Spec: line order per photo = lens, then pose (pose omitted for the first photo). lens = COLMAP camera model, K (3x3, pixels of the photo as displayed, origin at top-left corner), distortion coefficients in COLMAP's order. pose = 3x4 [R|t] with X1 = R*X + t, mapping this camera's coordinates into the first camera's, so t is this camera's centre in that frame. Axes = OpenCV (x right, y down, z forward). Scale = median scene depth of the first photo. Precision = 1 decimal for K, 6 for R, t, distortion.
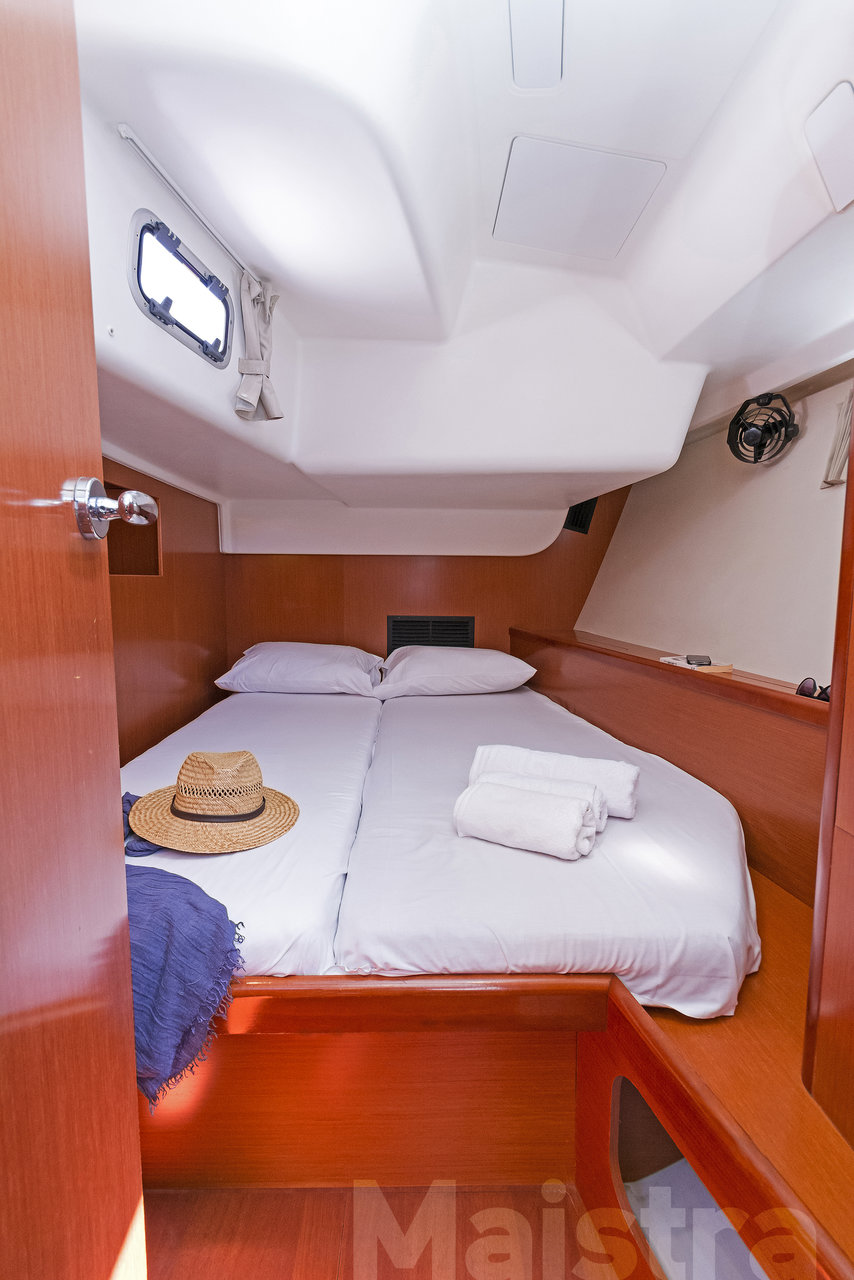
lens RADIAL K [[560.6, 0, 415.1], [0, 560.6, 637.4], [0, 0, 1]] dist [0.015154, -0.004865]
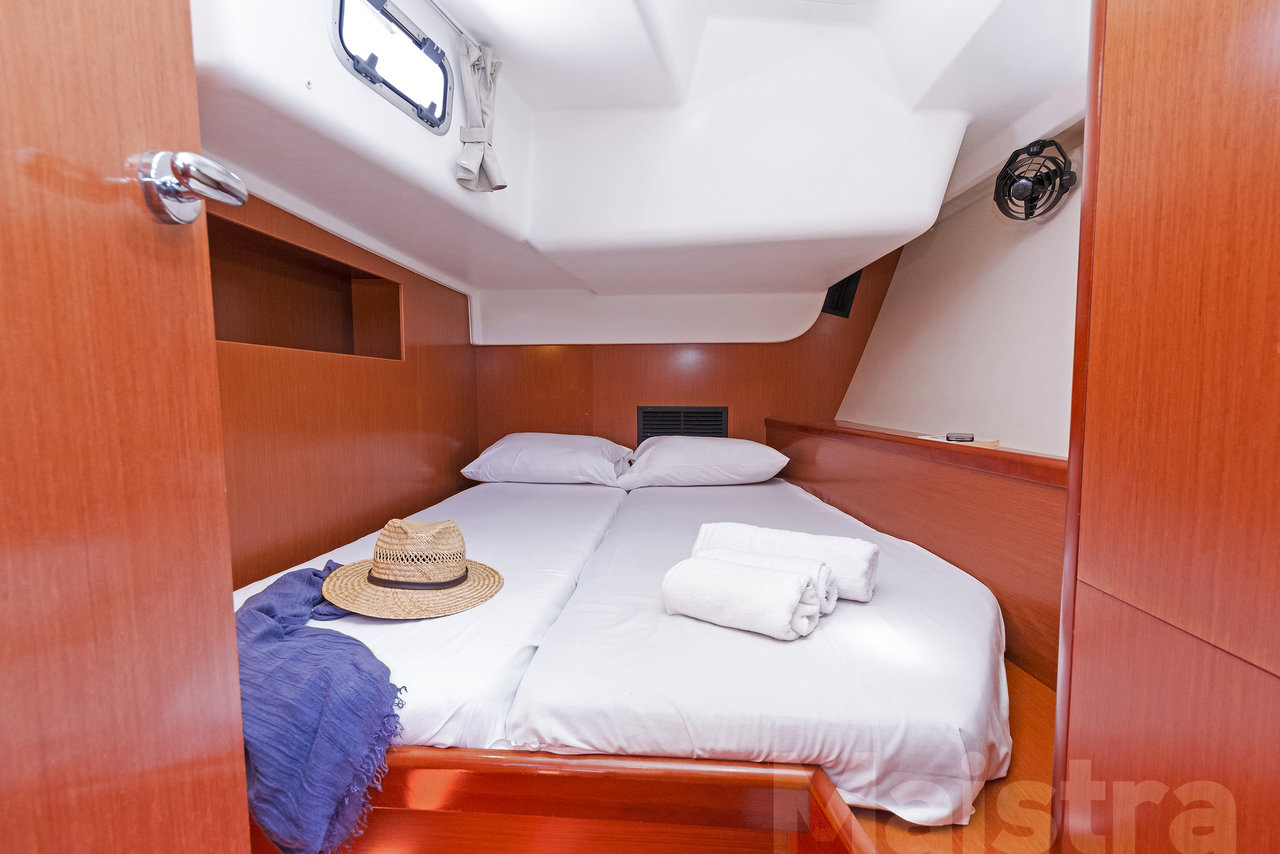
lens RADIAL K [[560.6, 0, 639.9], [0, 560.6, 435.8], [0, 0, 1]] dist [0.015154, -0.004865]
pose [[0.995023, -0.001196, -0.099634, 0.124153], [-0.001313, 0.999684, -0.025105, 0.088603], [0.099632, 0.025110, 0.994707, 0.083814]]
